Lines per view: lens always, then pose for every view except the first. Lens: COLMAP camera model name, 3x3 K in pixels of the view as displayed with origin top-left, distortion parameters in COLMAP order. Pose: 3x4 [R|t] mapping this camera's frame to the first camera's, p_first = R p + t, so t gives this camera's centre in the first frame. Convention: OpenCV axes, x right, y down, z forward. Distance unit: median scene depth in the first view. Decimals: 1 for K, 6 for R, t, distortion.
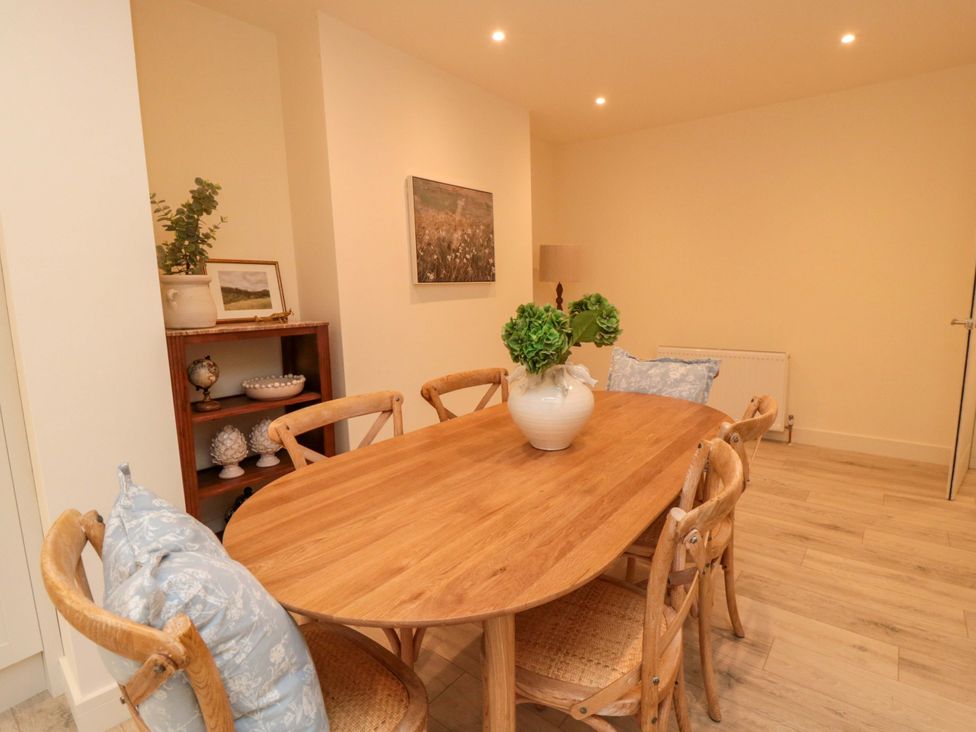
lens RADIAL K [[507.4, 0, 506.2], [0, 507.4, 362.0], [0, 0, 1]] dist [0.003658, -0.013258]
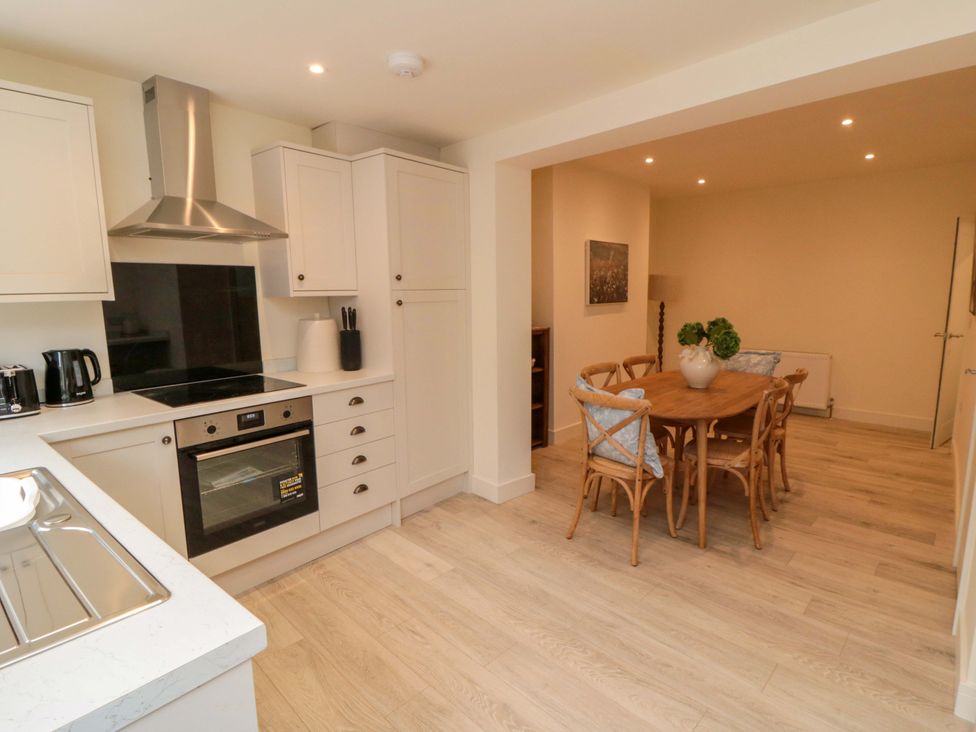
lens RADIAL K [[507.4, 0, 506.2], [0, 507.4, 362.0], [0, 0, 1]] dist [0.003658, -0.013258]
pose [[0.994980, 0.026982, -0.096366, -0.279070], [-0.027737, 0.999594, -0.006510, 0.050046], [0.096151, 0.009150, 0.995325, -0.661385]]
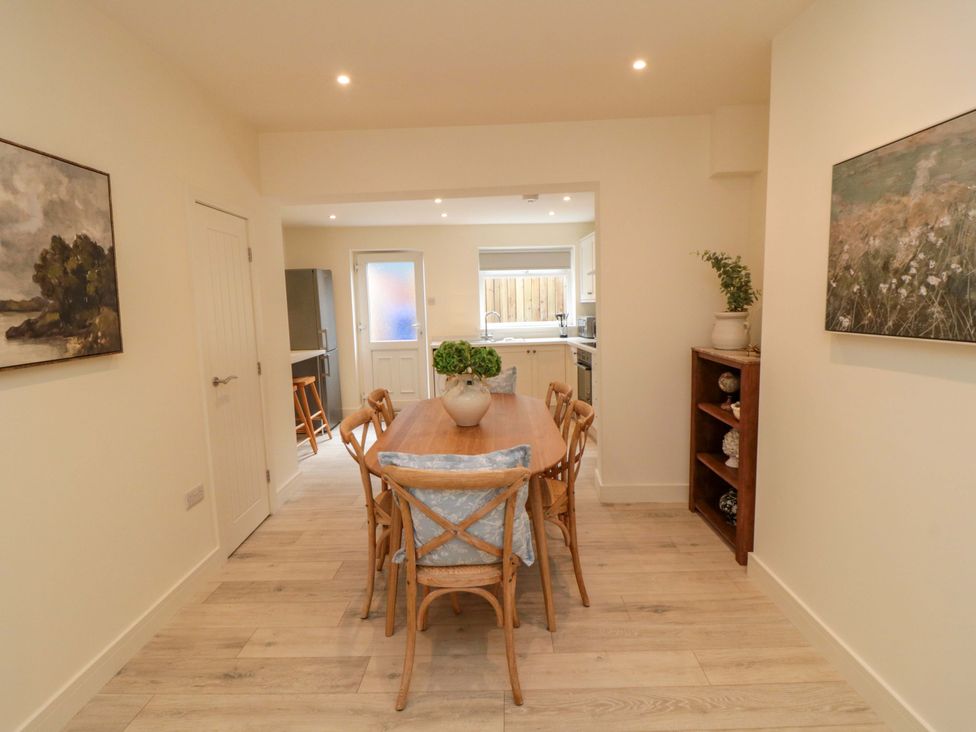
lens RADIAL K [[507.4, 0, 506.2], [0, 507.4, 362.0], [0, 0, 1]] dist [0.003658, -0.013258]
pose [[-0.790956, 0.111134, -0.601696, 0.535046], [-0.050850, 0.968026, 0.245641, -0.254576], [0.609756, 0.224887, -0.760015, 1.251077]]
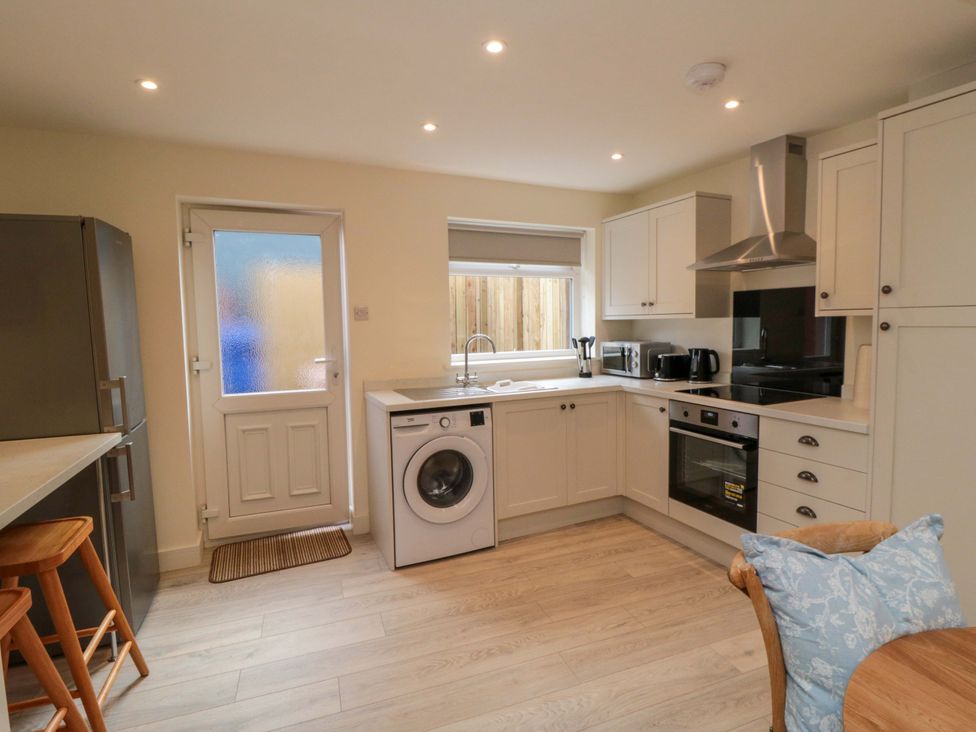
lens RADIAL K [[507.4, 0, 506.2], [0, 507.4, 362.0], [0, 0, 1]] dist [0.003658, -0.013258]
pose [[-0.516774, 0.097672, -0.850532, 0.245487], [-0.104305, 0.978887, 0.175787, -0.082595], [0.849744, 0.179557, -0.495676, 0.200666]]
